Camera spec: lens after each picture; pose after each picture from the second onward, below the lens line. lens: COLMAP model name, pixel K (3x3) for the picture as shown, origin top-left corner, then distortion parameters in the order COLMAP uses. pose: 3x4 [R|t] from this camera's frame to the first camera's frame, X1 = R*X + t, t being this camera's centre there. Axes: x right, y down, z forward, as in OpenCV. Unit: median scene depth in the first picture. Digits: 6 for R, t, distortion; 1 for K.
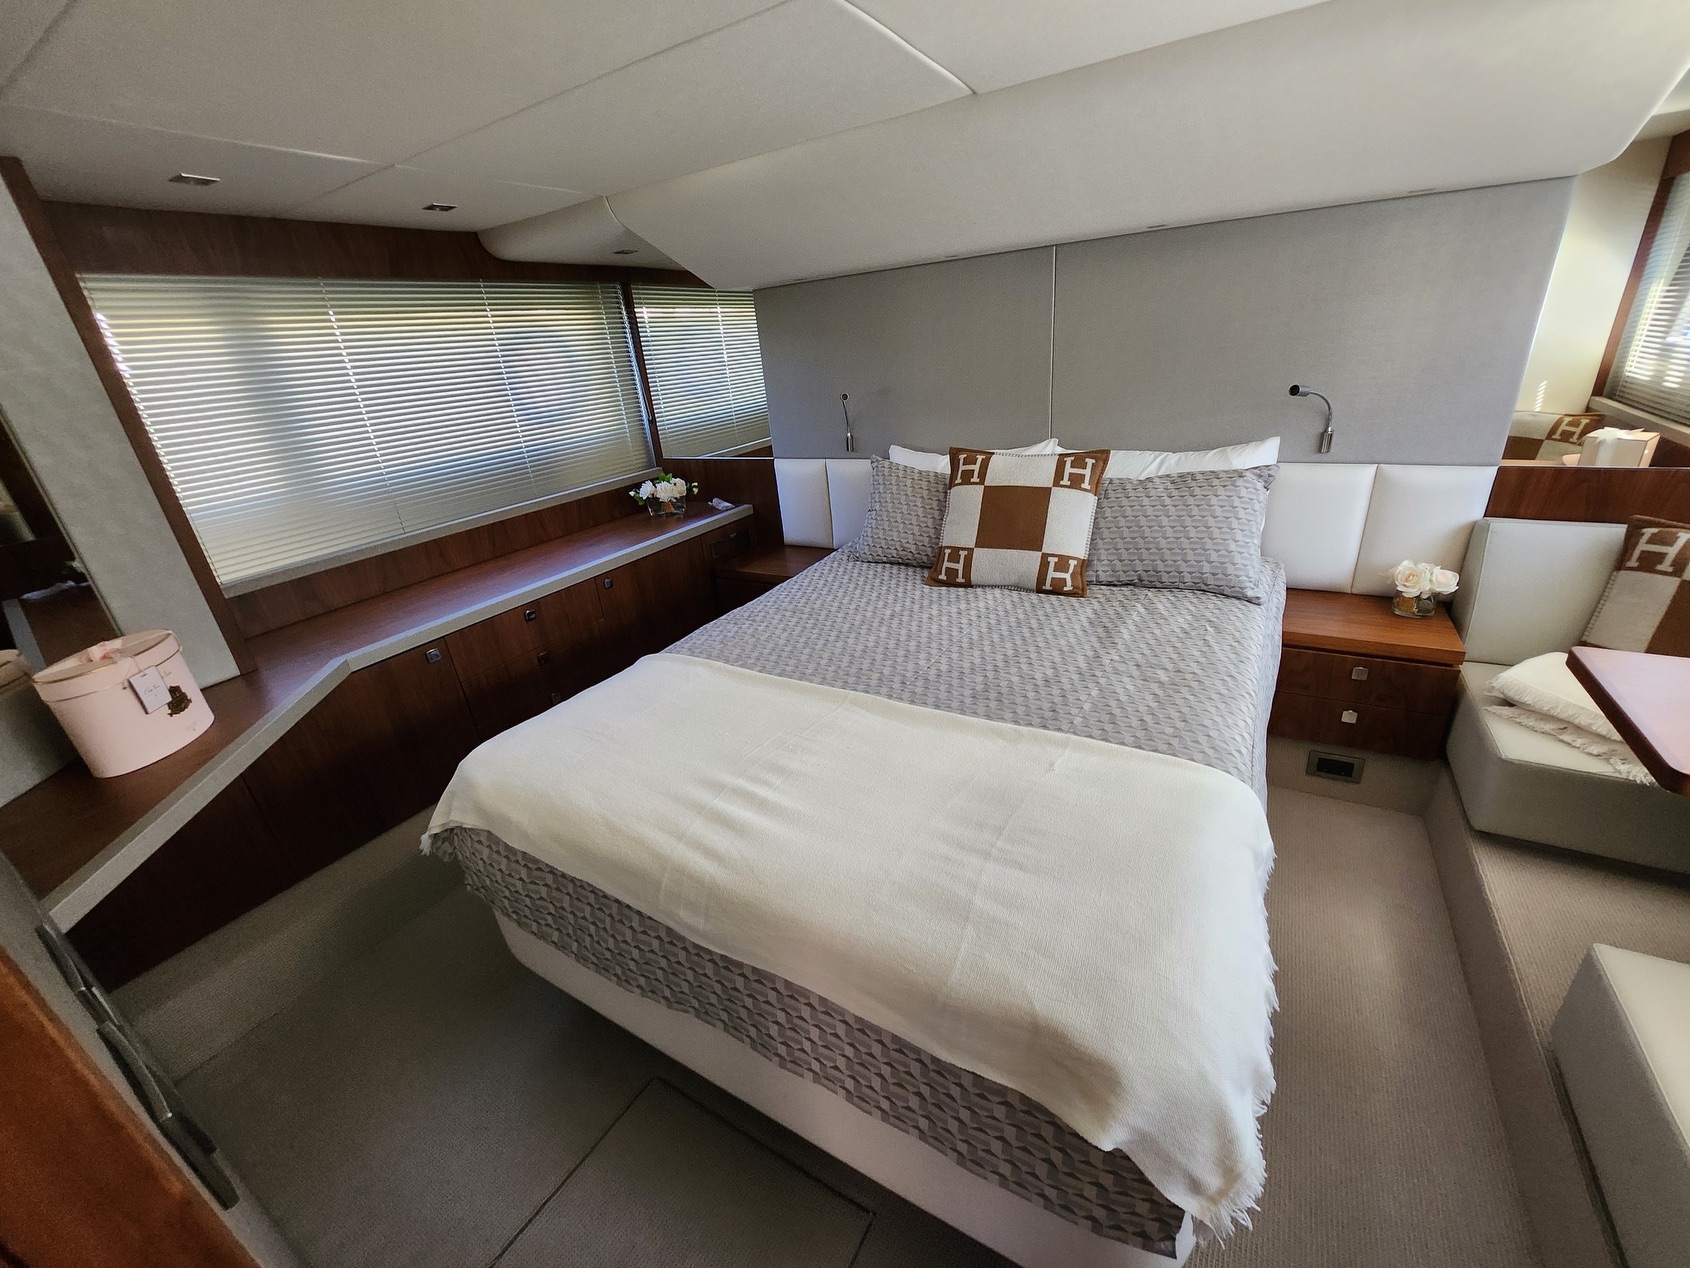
lens RADIAL K [[675.1, 0, 849.2], [0, 675.1, 630.9], [0, 0, 1]] dist [-0.016441, 0.001194]
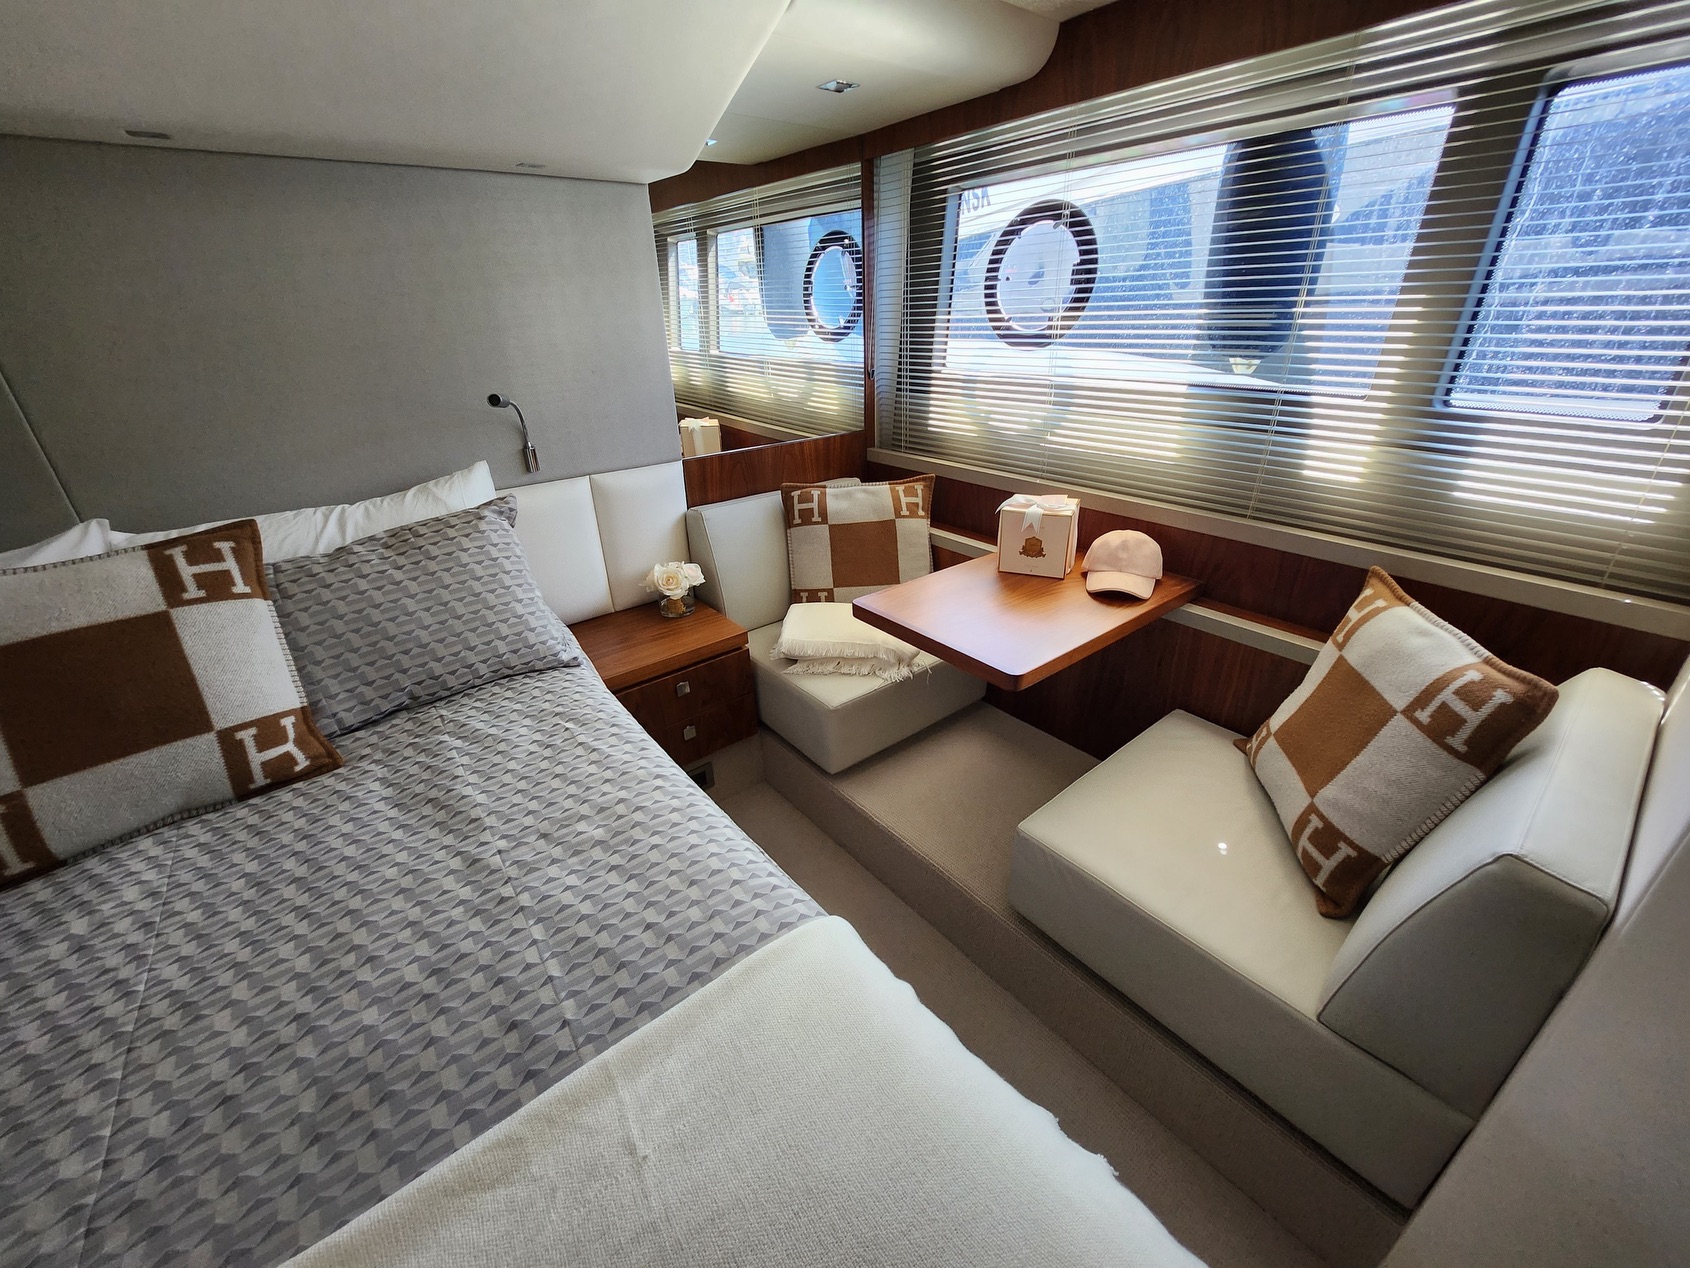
lens RADIAL K [[675.1, 0, 841.2], [0, 675.1, 629.5], [0, 0, 1]] dist [-0.016441, 0.001194]
pose [[0.353379, -0.336307, 0.872938, 0.036517], [0.366415, 0.908345, 0.201617, -0.120545], [-0.860734, 0.248611, 0.444218, 0.355091]]
